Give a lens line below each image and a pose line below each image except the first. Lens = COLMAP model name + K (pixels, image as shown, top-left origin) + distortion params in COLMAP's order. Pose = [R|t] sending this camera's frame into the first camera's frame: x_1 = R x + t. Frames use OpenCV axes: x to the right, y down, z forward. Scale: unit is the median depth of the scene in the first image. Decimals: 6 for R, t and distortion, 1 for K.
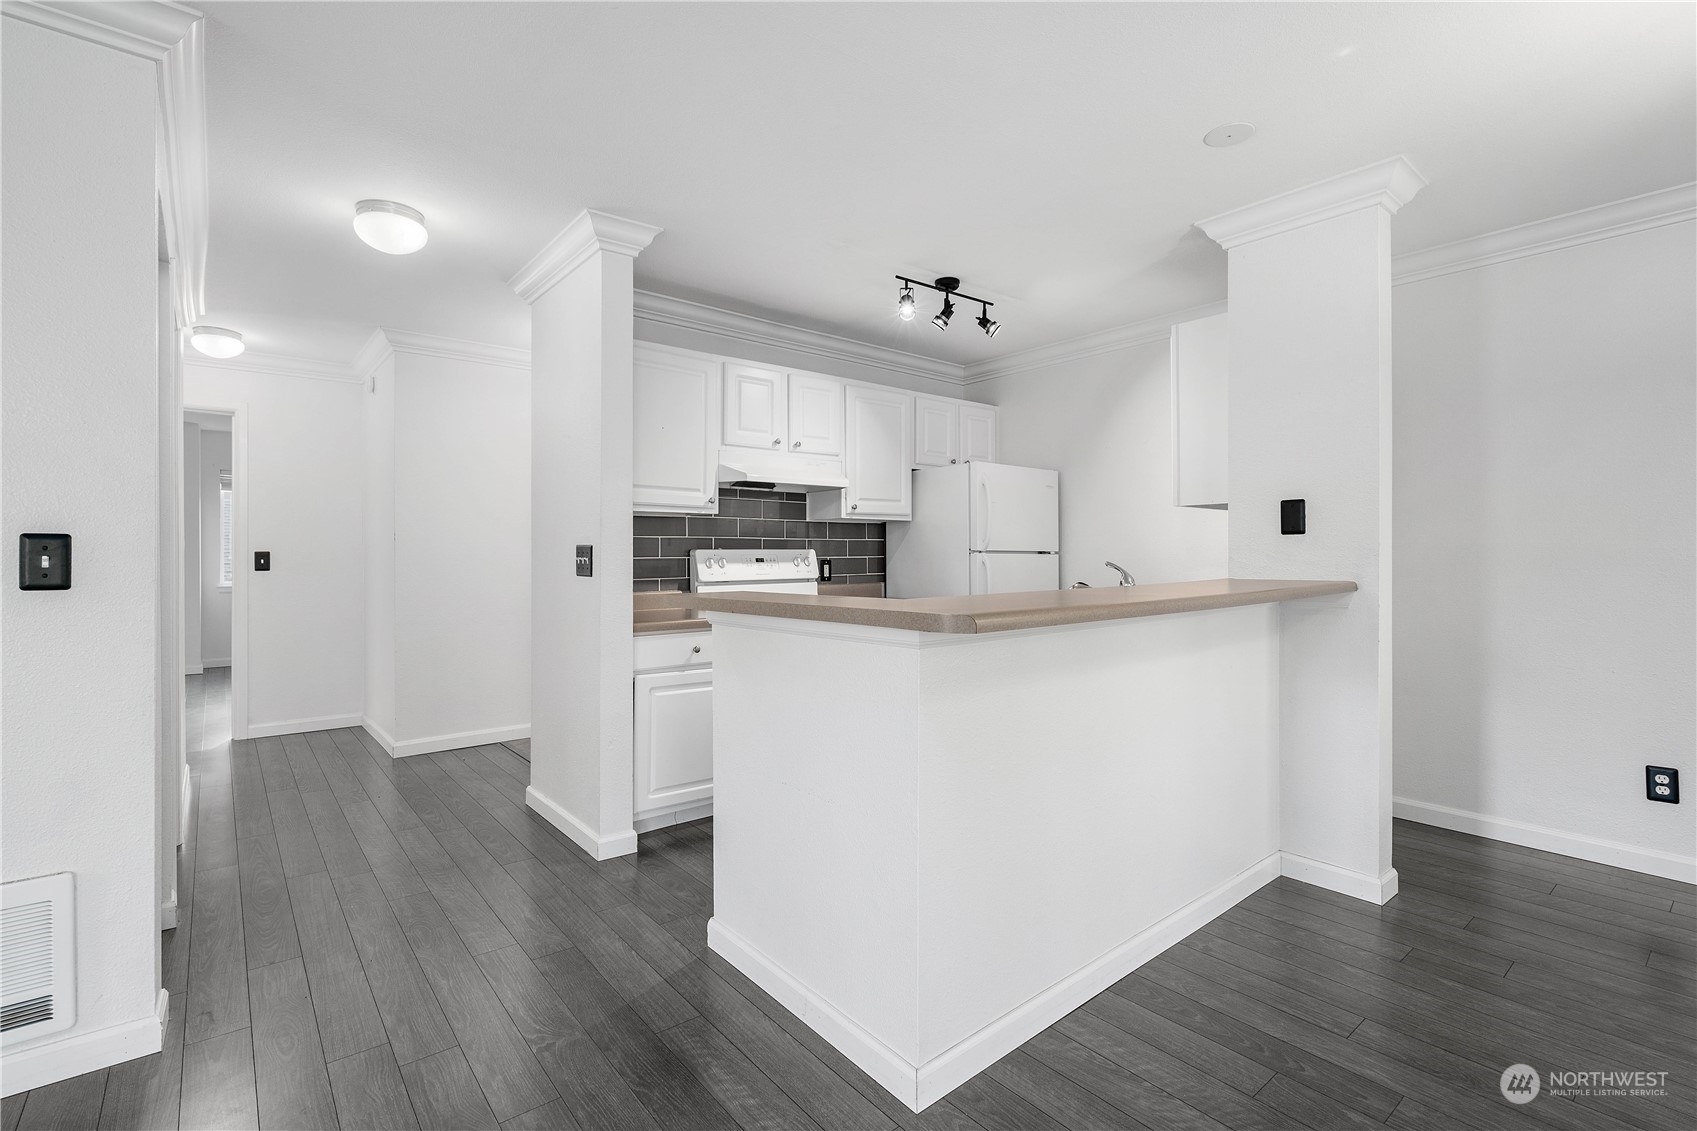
lens RADIAL K [[775.2, 0, 845.4], [0, 775.2, 547.8], [0, 0, 1]] dist [-0.008985, 0.004104]
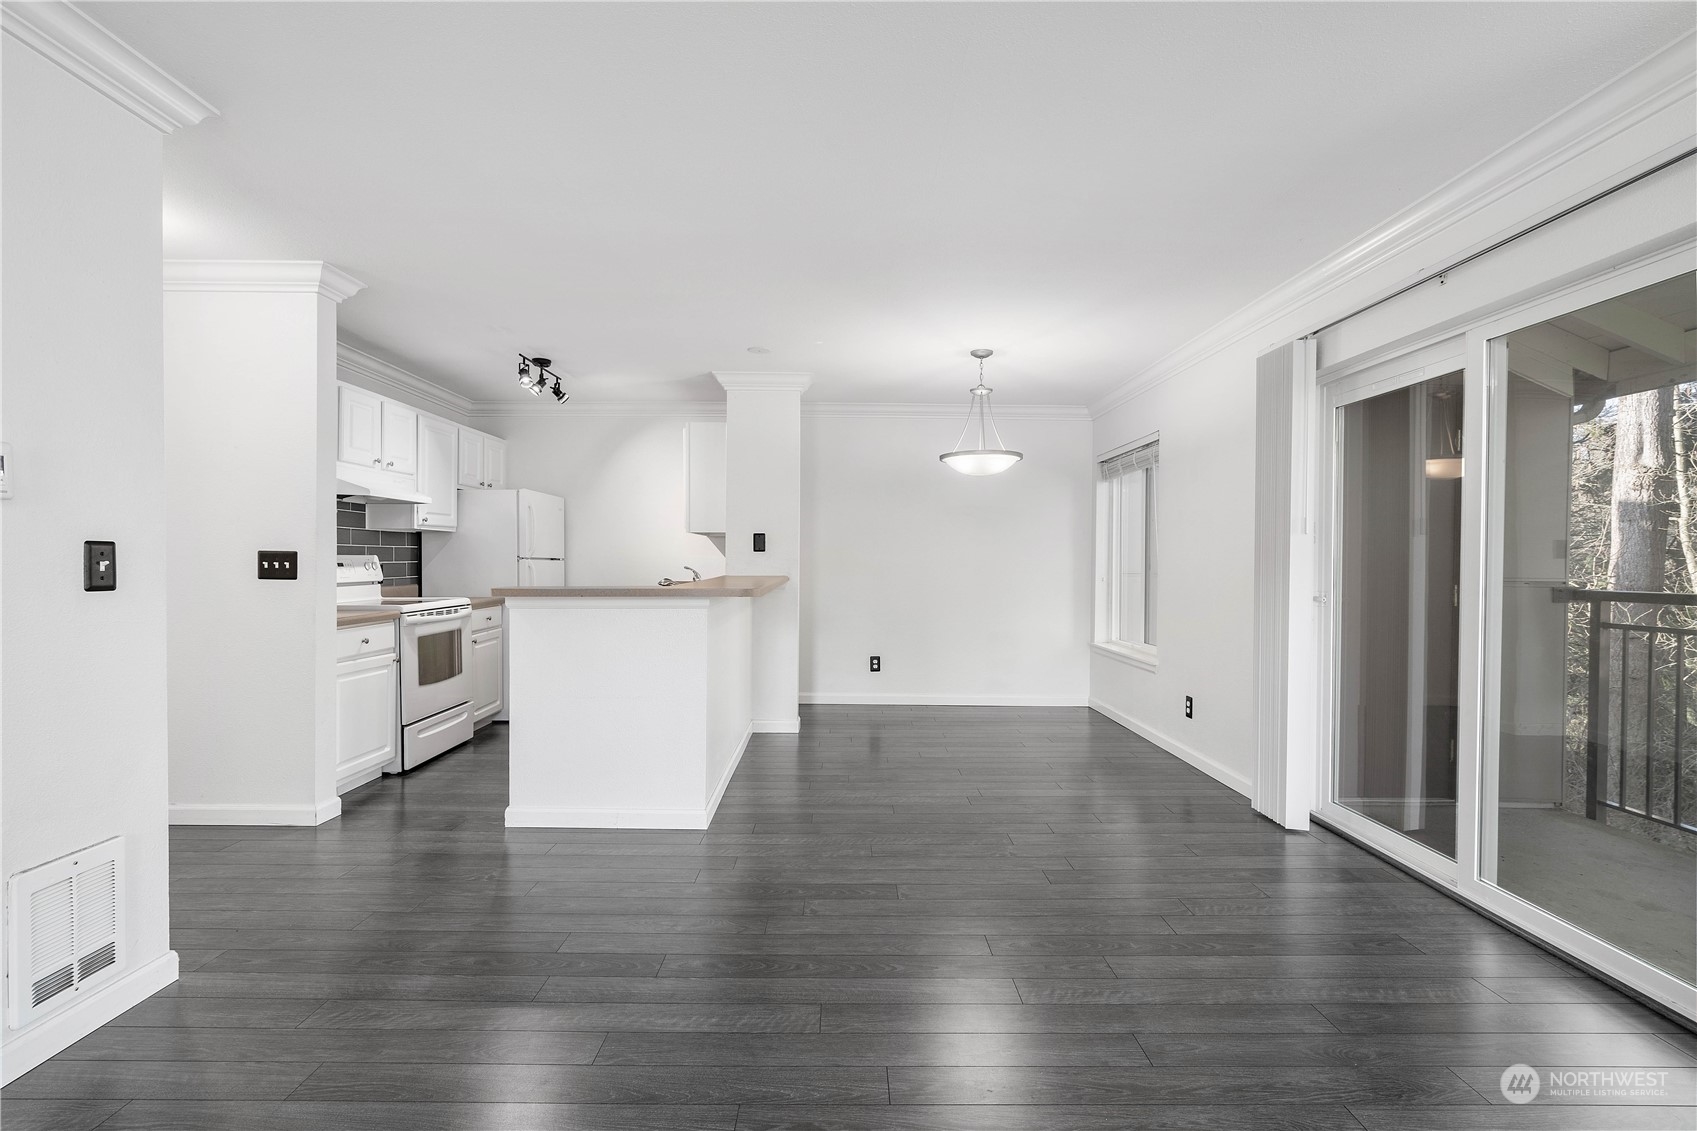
lens RADIAL K [[775.2, 0, 845.4], [0, 775.2, 547.8], [0, 0, 1]] dist [-0.008985, 0.004104]
pose [[0.623990, 0.018136, 0.781222, -0.551740], [-0.013230, 0.999833, -0.012643, -0.003805], [-0.781321, -0.002447, 0.624125, -0.249716]]
